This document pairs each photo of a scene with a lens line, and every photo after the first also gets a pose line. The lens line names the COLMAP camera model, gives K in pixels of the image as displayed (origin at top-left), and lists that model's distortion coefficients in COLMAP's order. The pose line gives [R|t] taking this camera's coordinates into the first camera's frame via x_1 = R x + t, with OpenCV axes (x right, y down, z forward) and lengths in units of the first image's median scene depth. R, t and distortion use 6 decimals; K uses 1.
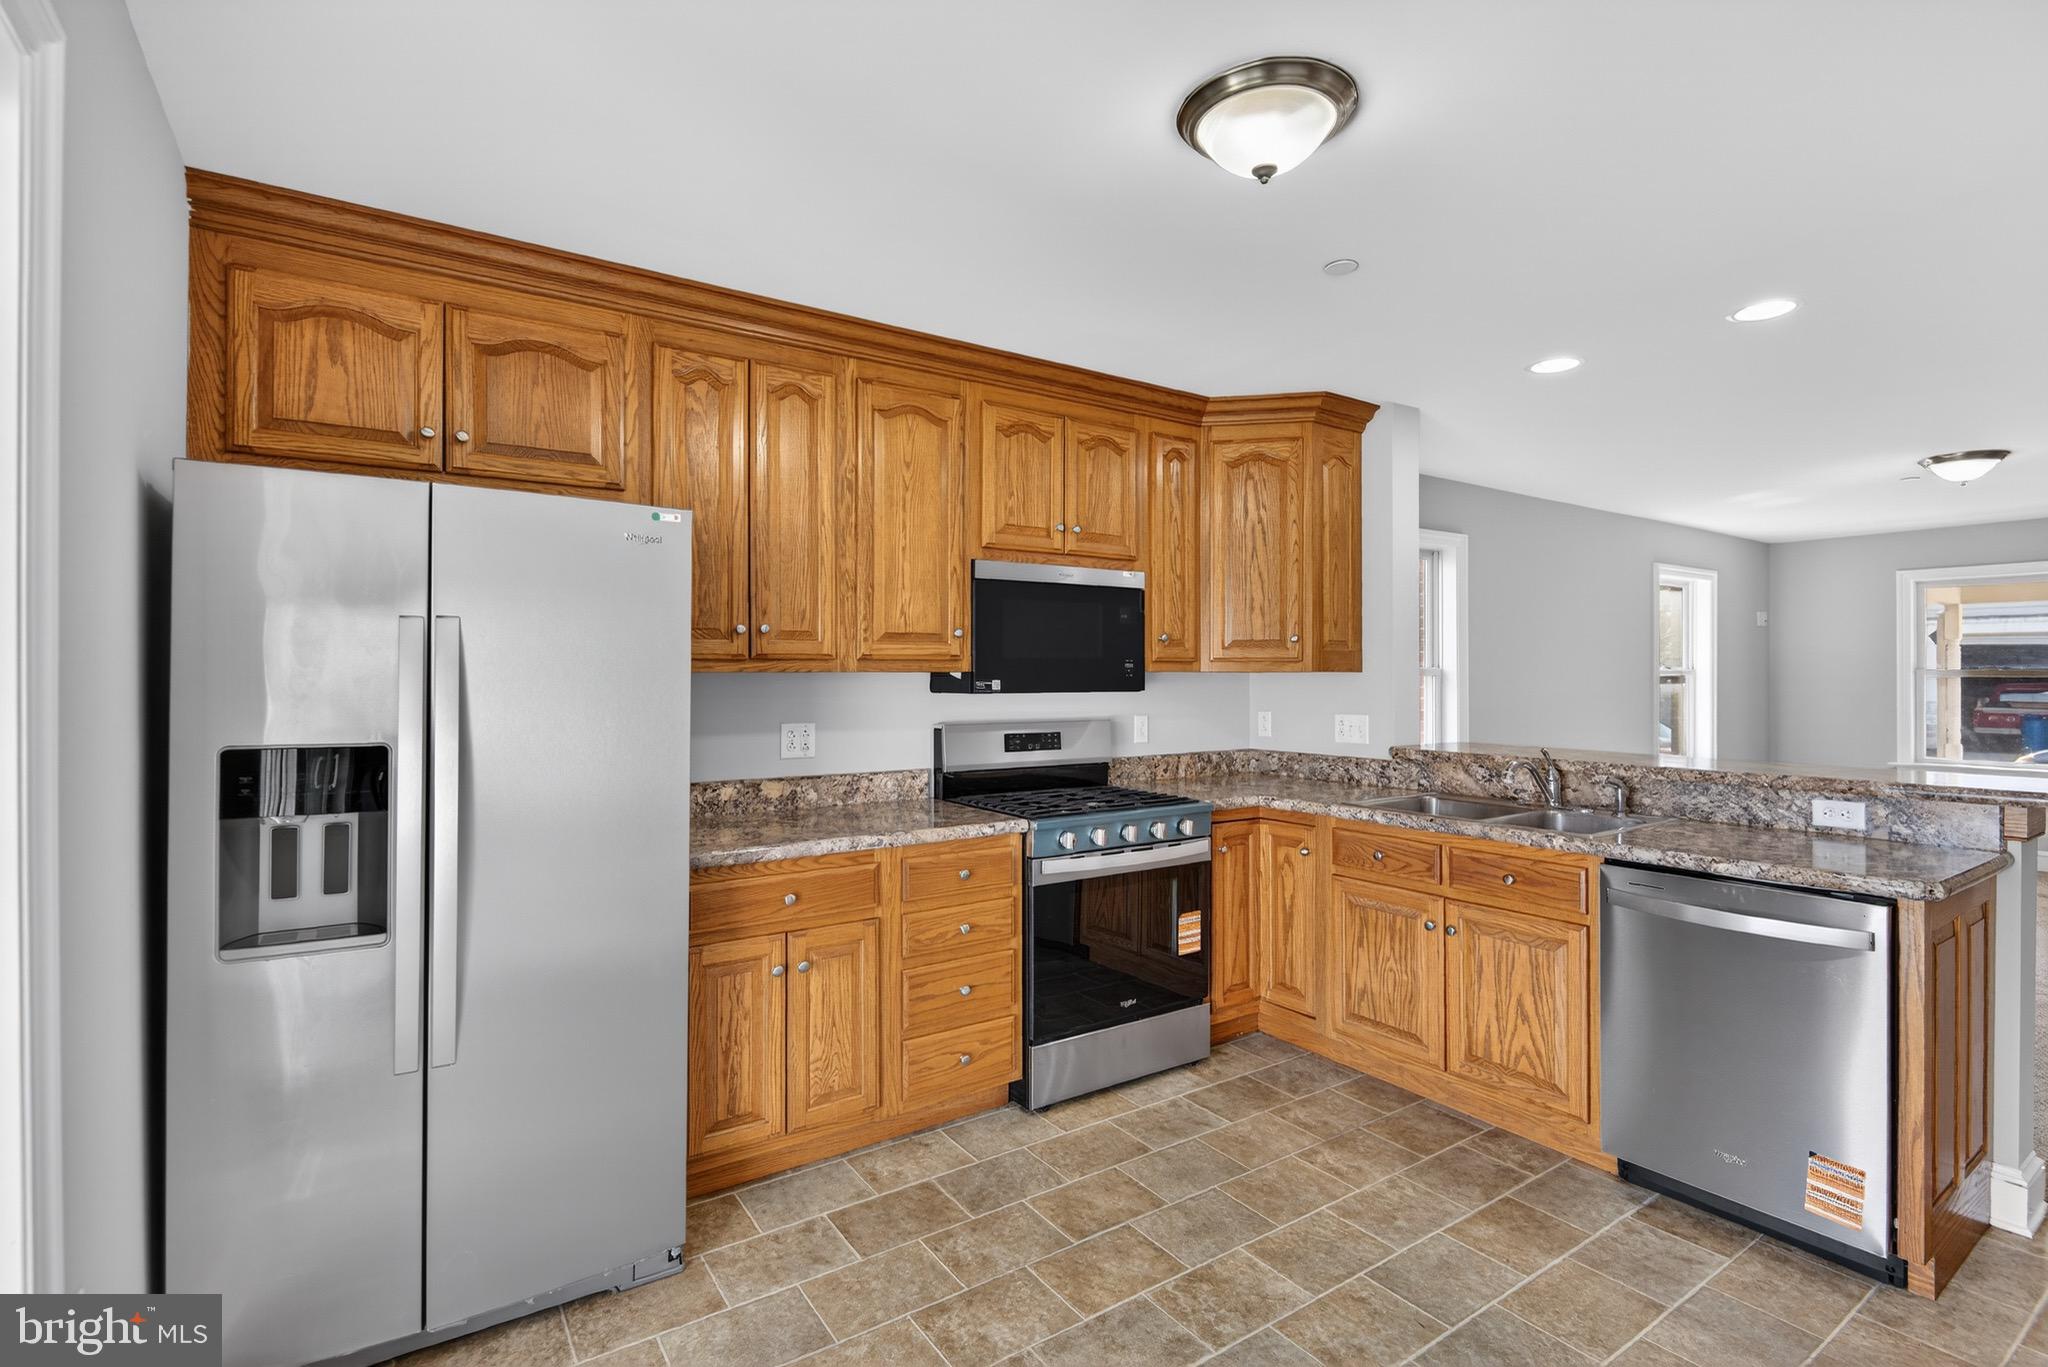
lens RADIAL K [[942.4, 0, 1014.2], [0, 942.4, 671.4], [0, 0, 1]] dist [-0.006097, -0.002610]
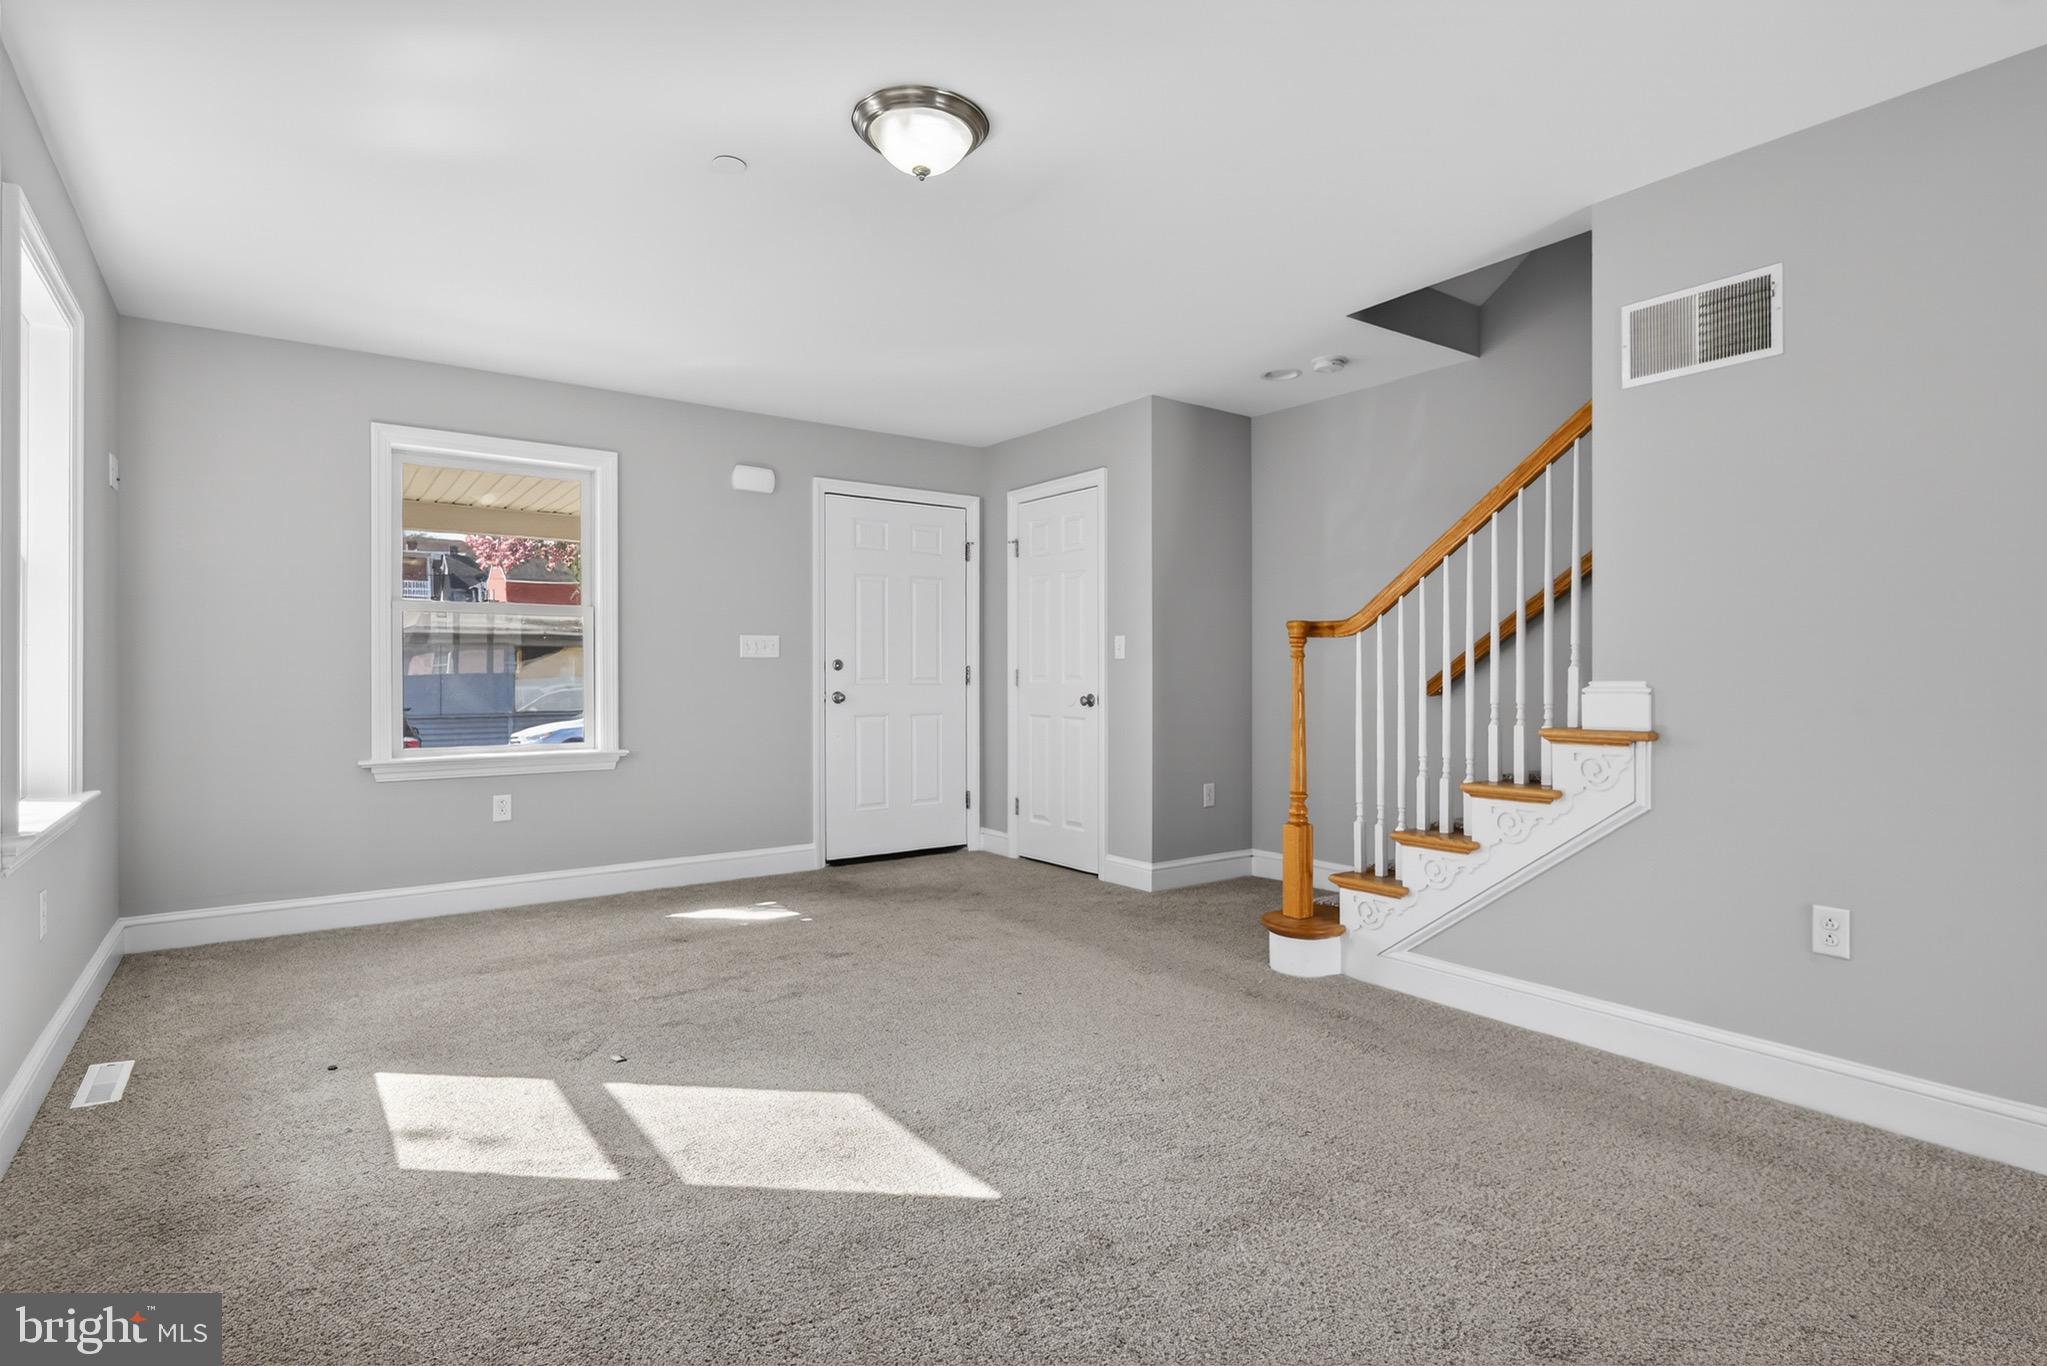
lens RADIAL K [[1017.3, 0, 1017.3], [0, 1017.3, 677.0], [0, 0, 1]] dist [0.002989, 0.000765]
pose [[-0.038105, 0.002050, 0.999272, 0.717394], [-0.007699, 0.999968, -0.002345, 0.107337], [-0.999244, -0.007783, -0.038088, 1.463039]]
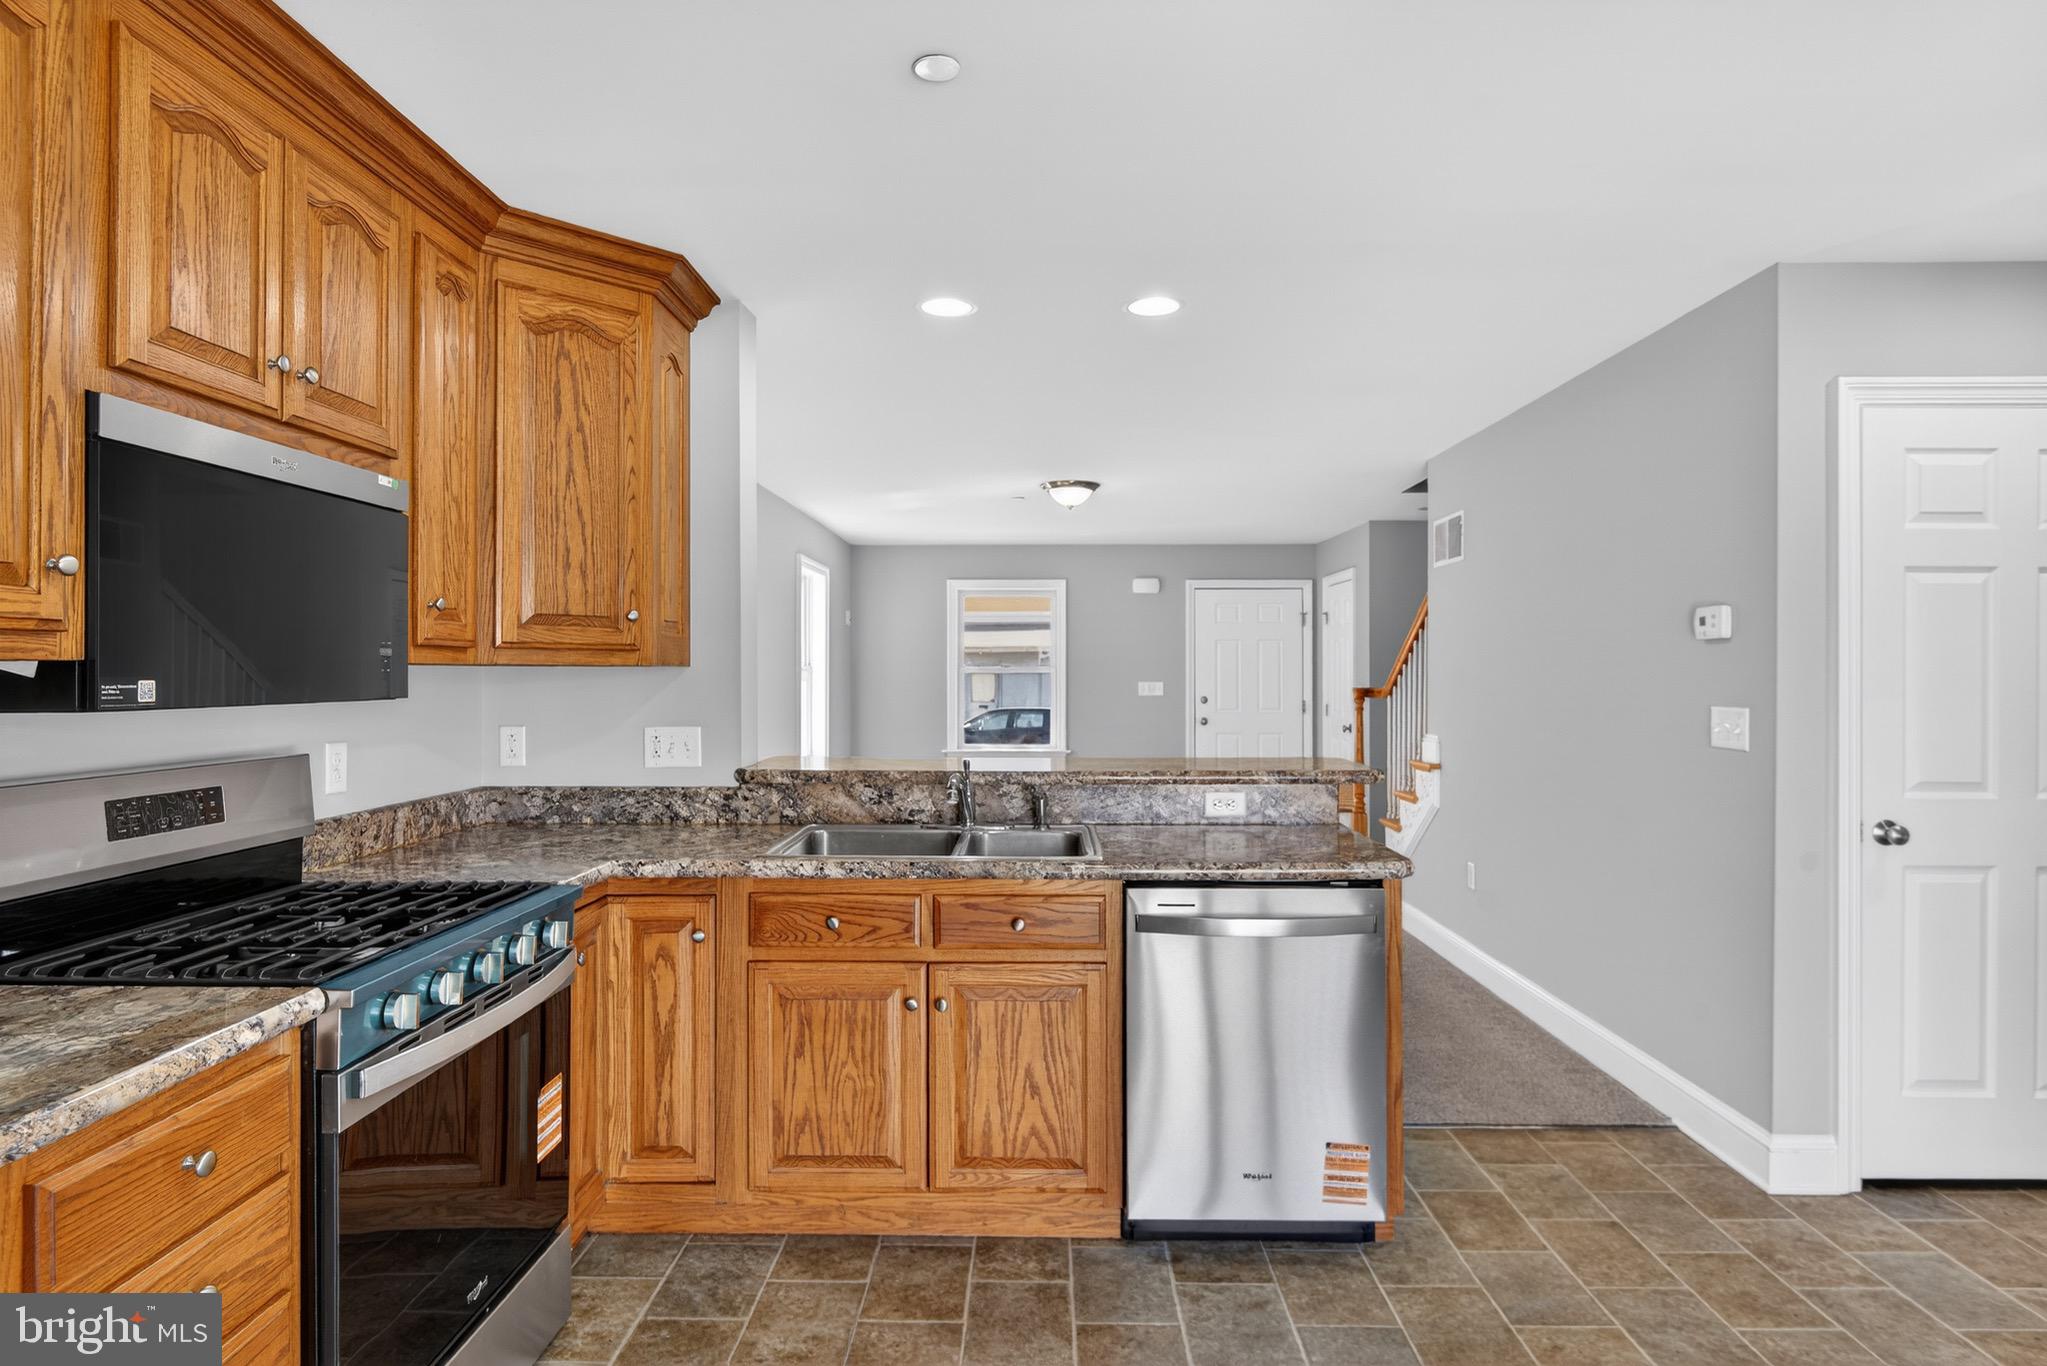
lens RADIAL K [[1095.8, 0, 1018.5], [0, 1095.8, 667.2], [0, 0, 1]] dist [0.005651, -0.010252]
pose [[0.572269, 0.004756, 0.820052, -0.214391], [-0.004768, 0.999986, -0.002473, 0.002854], [-0.820052, -0.002495, 0.572284, 0.405014]]
